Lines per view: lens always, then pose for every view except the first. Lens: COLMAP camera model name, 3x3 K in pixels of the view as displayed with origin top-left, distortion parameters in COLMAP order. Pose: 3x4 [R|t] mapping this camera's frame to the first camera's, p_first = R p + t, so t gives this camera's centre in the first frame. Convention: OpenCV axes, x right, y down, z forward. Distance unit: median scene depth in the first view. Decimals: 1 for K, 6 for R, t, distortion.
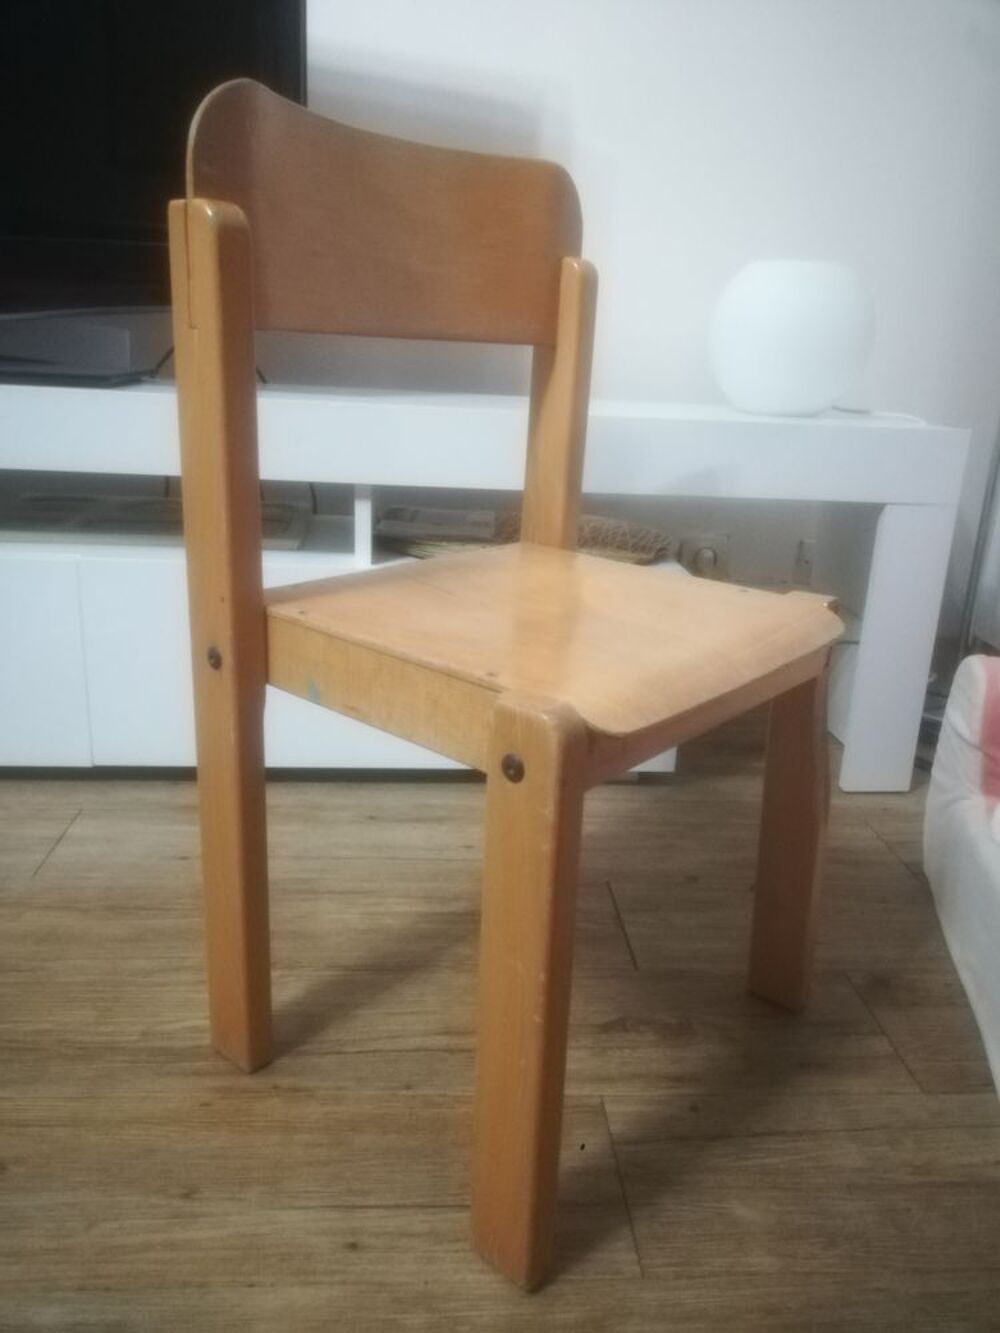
lens RADIAL K [[1015.5, 0, 502.8], [0, 1015.5, 659.5], [0, 0, 1]] dist [0.031629, -0.042829]
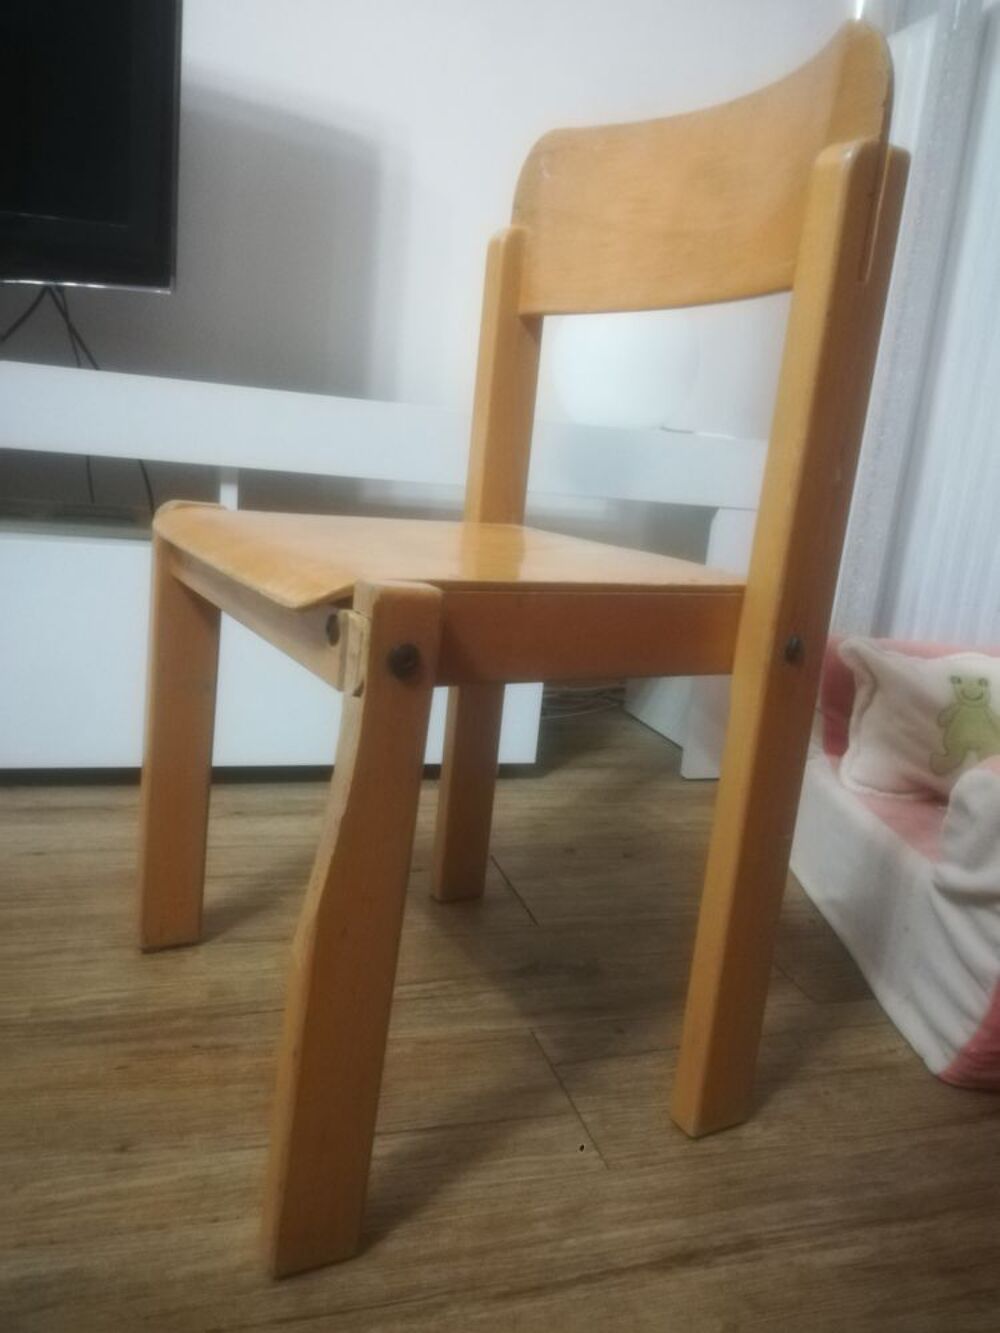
lens RADIAL K [[1015.5, 0, 498.9], [0, 1015.5, 668.5], [0, 0, 1]] dist [0.031629, -0.042829]
pose [[0.975033, -0.006972, 0.221949, -0.150478], [0.023168, 0.997246, -0.070449, 0.138577], [-0.220847, 0.073832, 0.972510, -0.002012]]
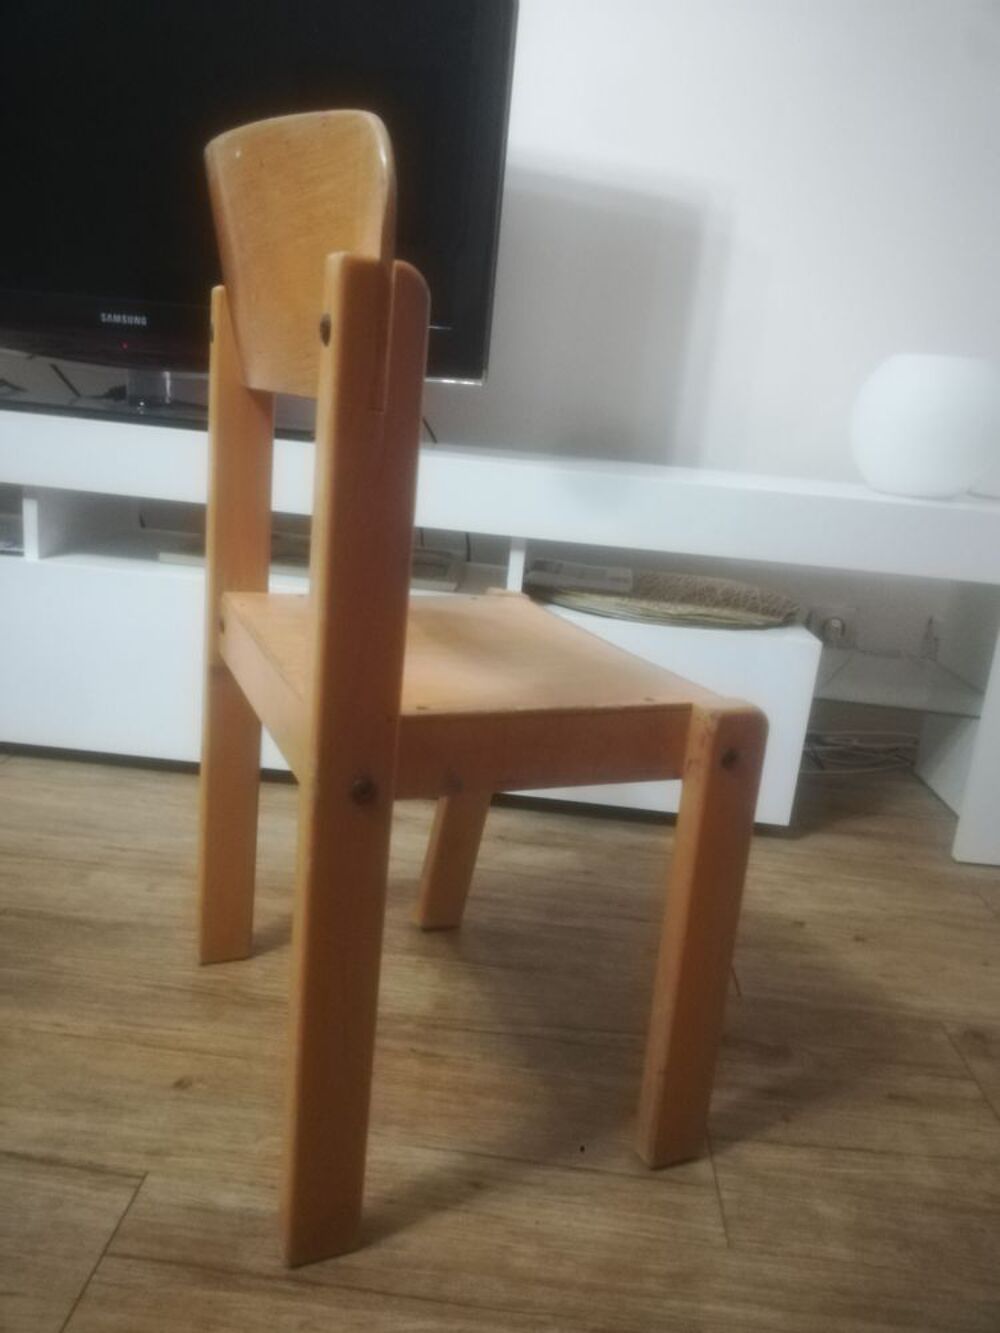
lens RADIAL K [[1015.5, 0, 495.4], [0, 1015.5, 660.0], [0, 0, 1]] dist [0.031629, -0.042829]
pose [[0.989269, 0.076749, -0.124321, -0.021191], [-0.083573, 0.995215, -0.050631, 0.030693], [0.119840, 0.060478, 0.990949, -0.145648]]
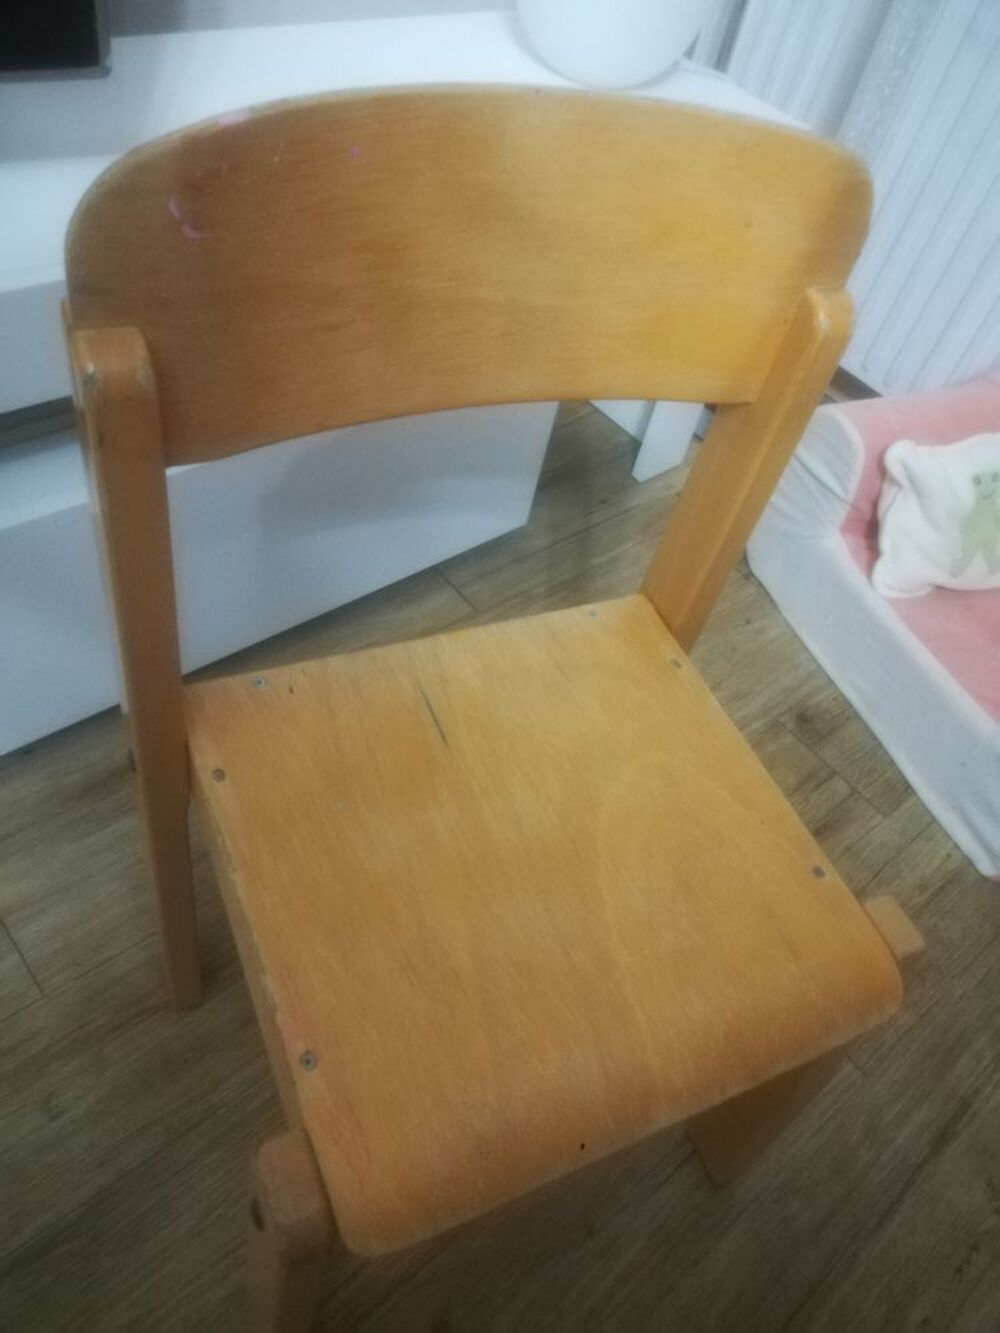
lens RADIAL K [[1015.5, 0, 496.3], [0, 1015.5, 659.1], [0, 0, 1]] dist [0.031629, -0.042829]
pose [[0.800371, -0.375561, 0.467291, -0.584937], [0.028844, 0.802682, 0.595710, -0.596724], [-0.598811, -0.463310, 0.653276, 0.503301]]
